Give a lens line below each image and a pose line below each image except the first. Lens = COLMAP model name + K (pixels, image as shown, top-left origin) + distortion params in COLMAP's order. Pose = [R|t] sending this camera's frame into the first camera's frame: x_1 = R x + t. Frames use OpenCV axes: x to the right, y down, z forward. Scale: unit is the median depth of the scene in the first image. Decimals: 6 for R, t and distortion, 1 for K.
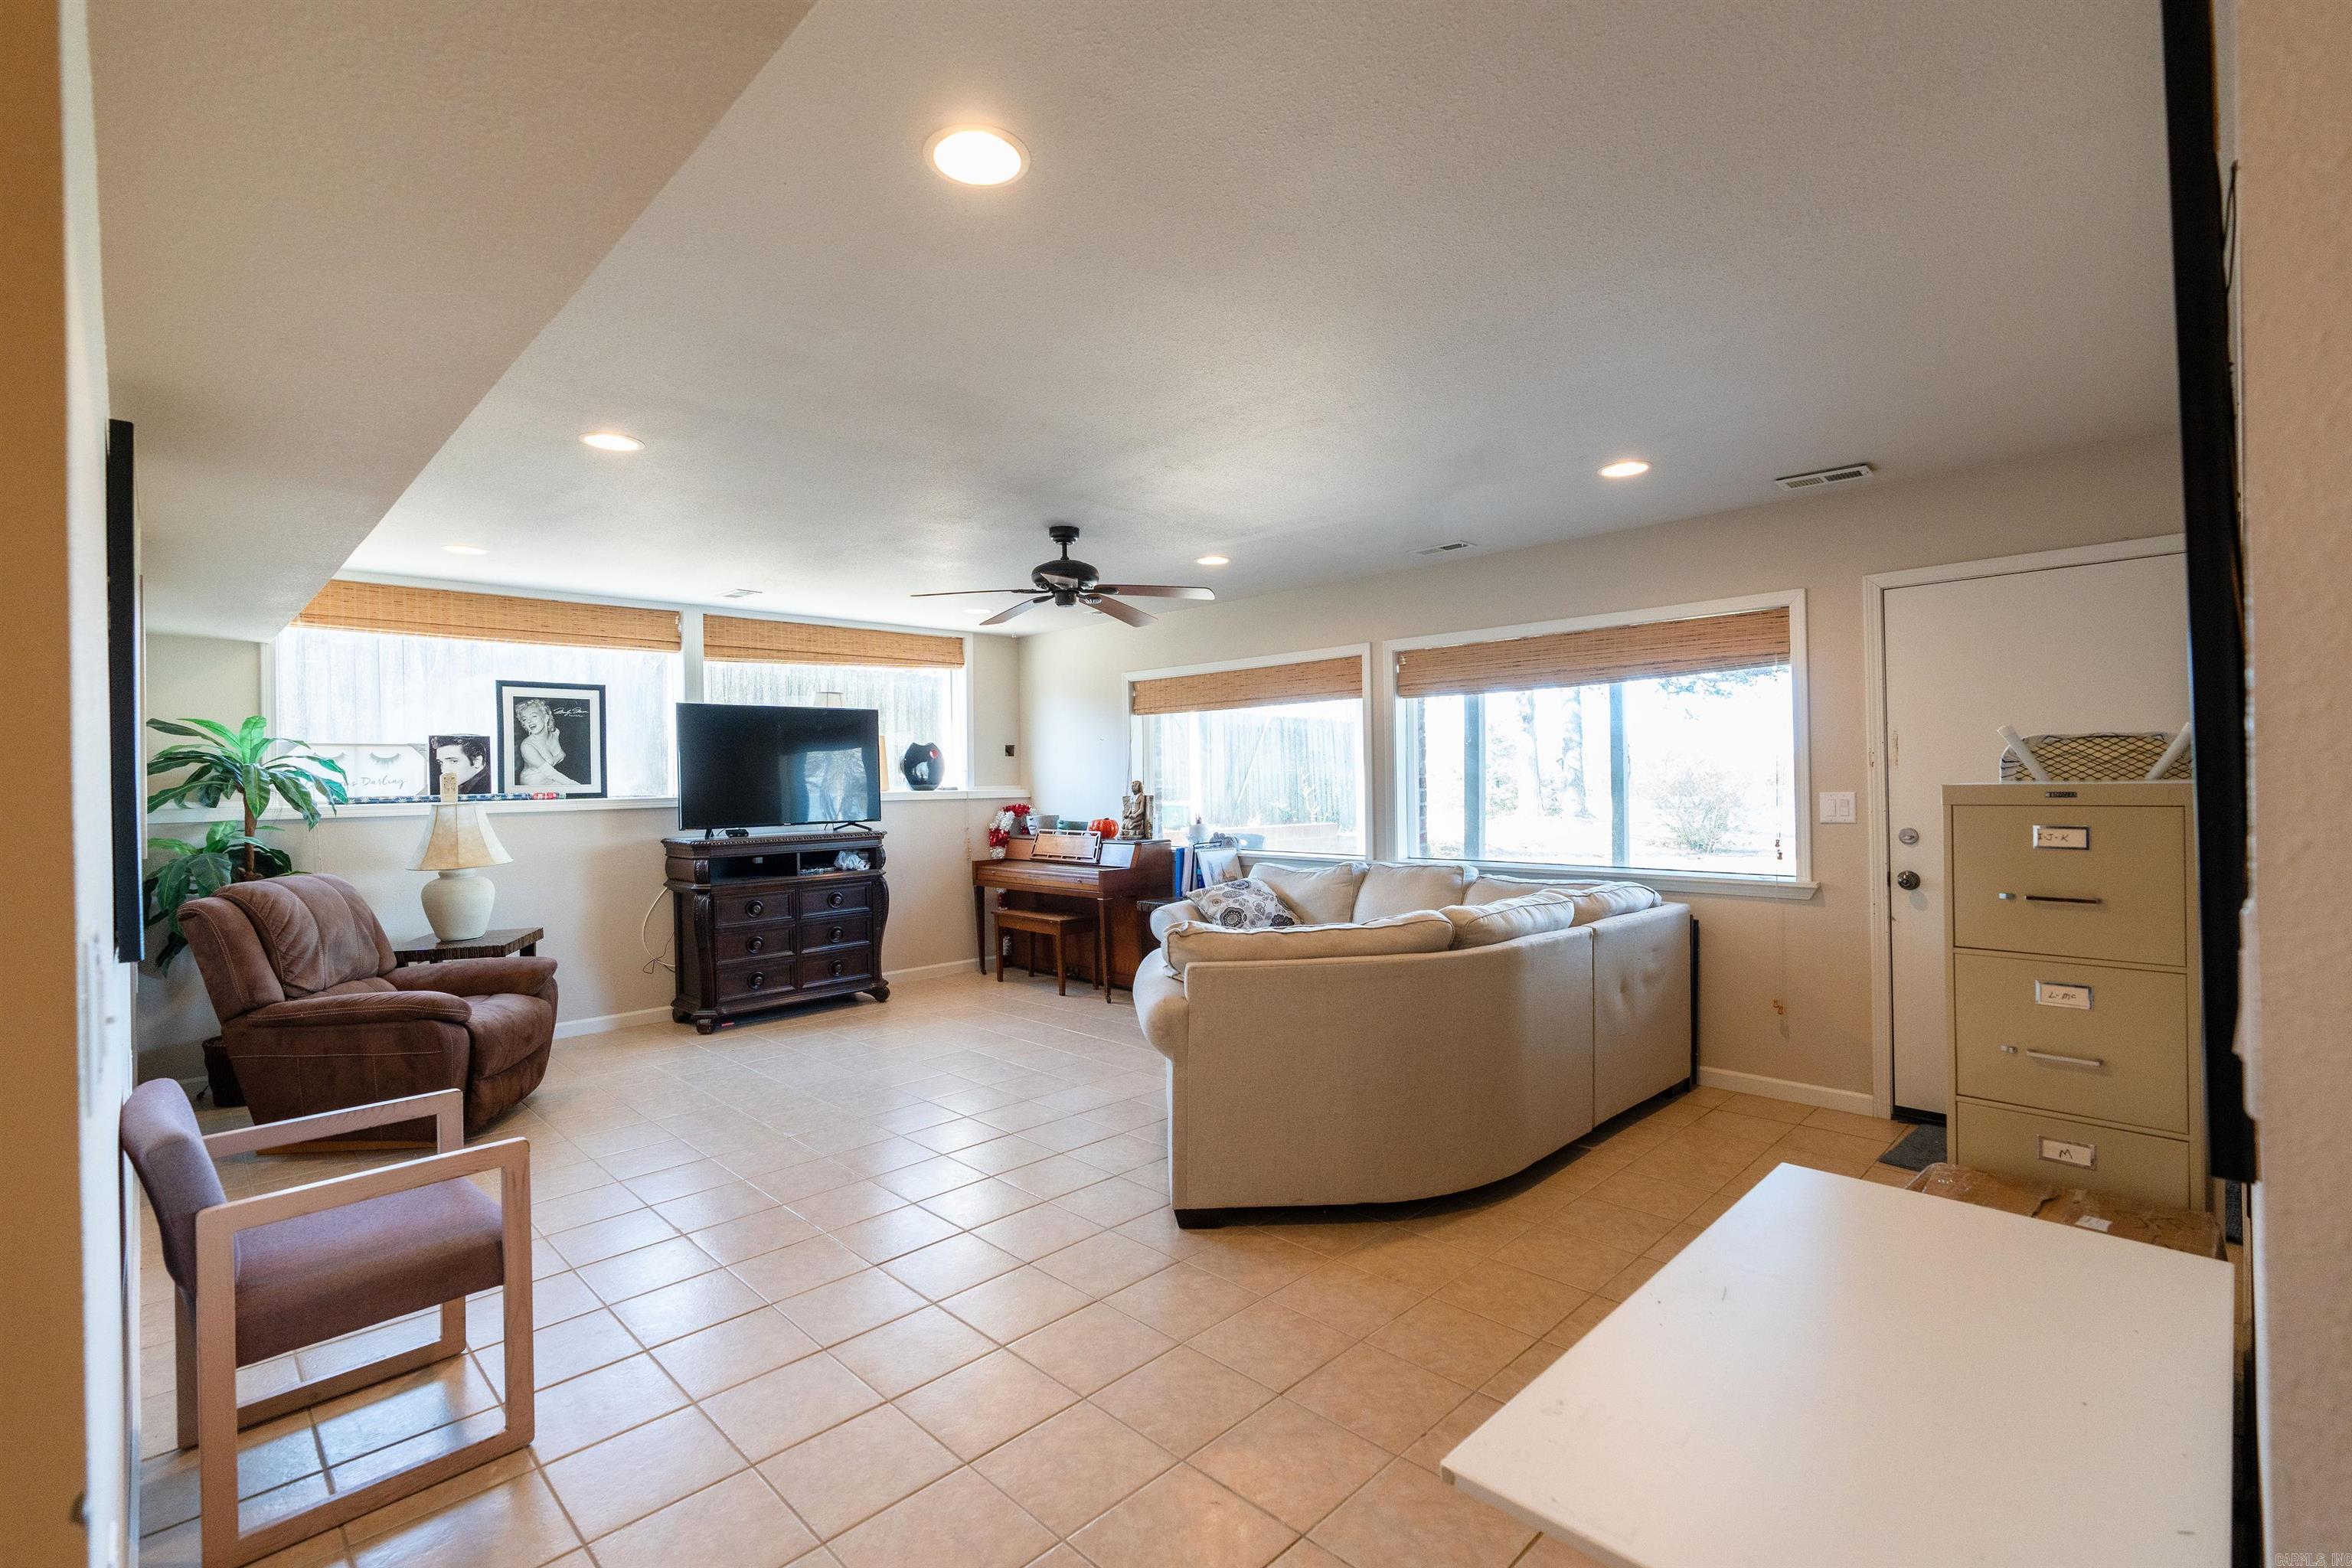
lens RADIAL K [[1058.8, 0, 1191.8], [0, 1058.8, 782.4], [0, 0, 1]] dist [-0.008809, 0.004128]
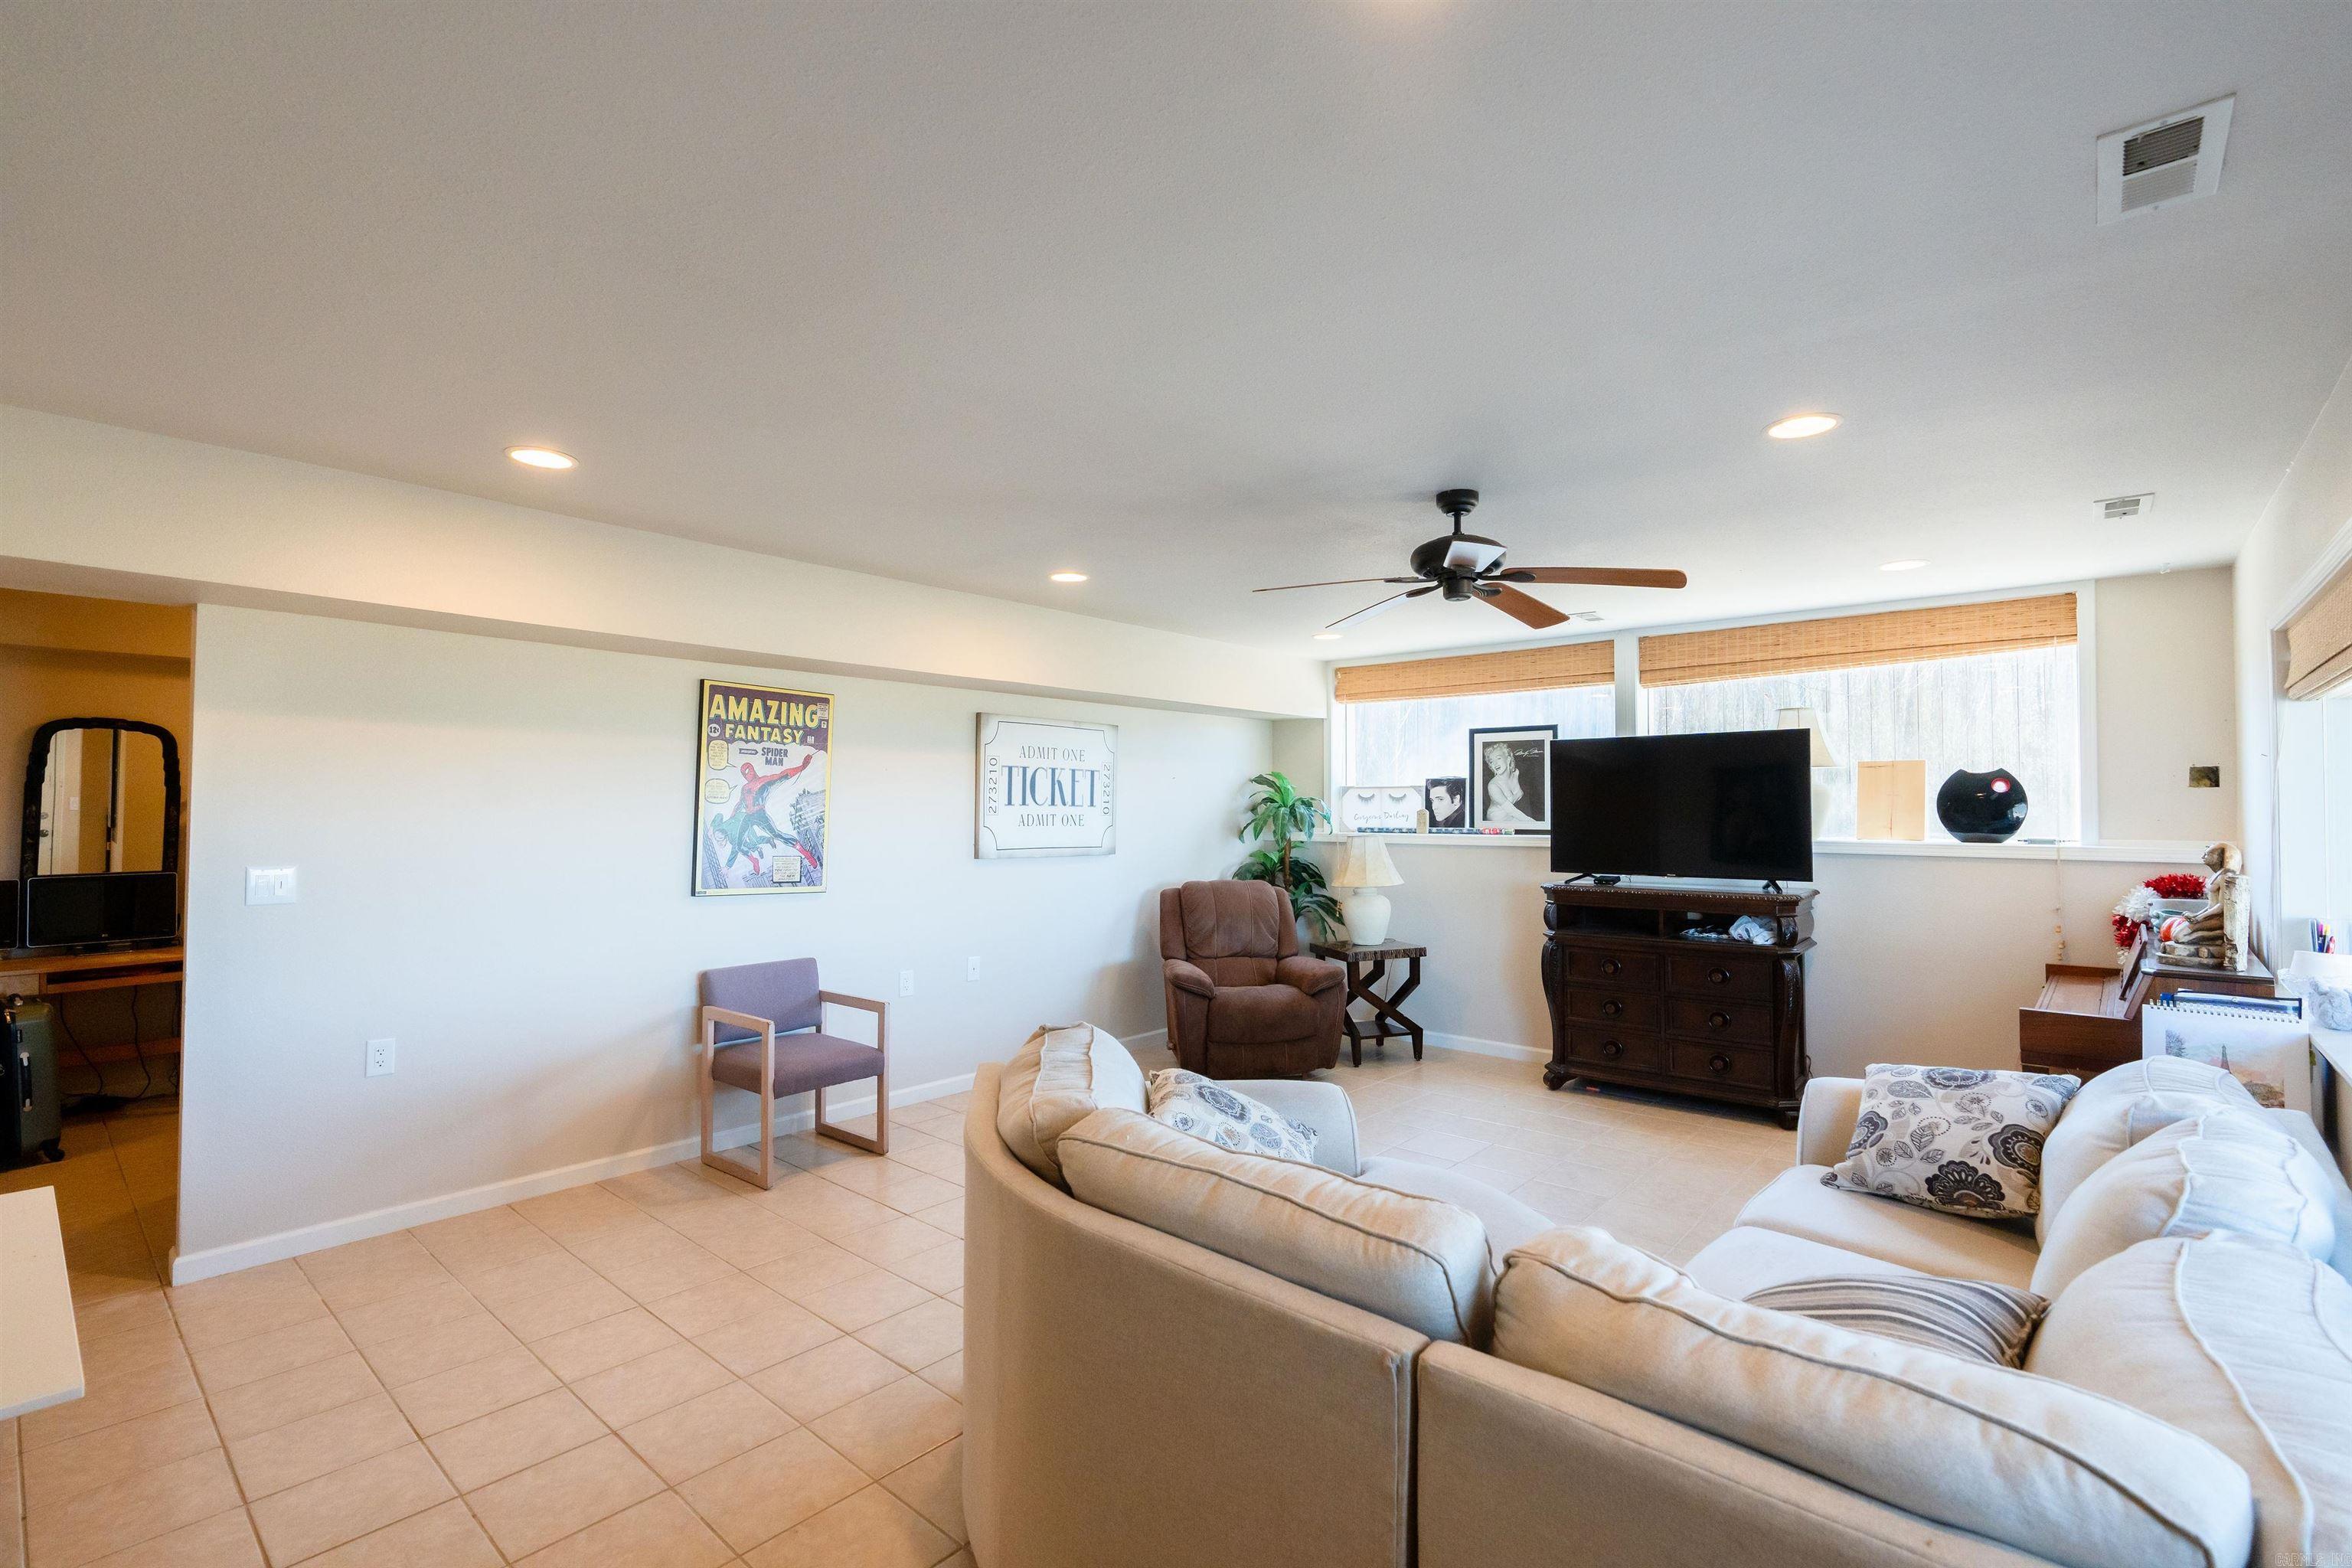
lens RADIAL K [[1058.8, 0, 1182.3], [0, 1058.8, 785.1], [0, 0, 1]] dist [-0.008809, 0.004128]
pose [[0.074273, -0.008202, -0.997204, 0.455189], [-0.008647, 0.999923, -0.008868, -0.022301], [0.997200, 0.009282, 0.074197, 0.591116]]
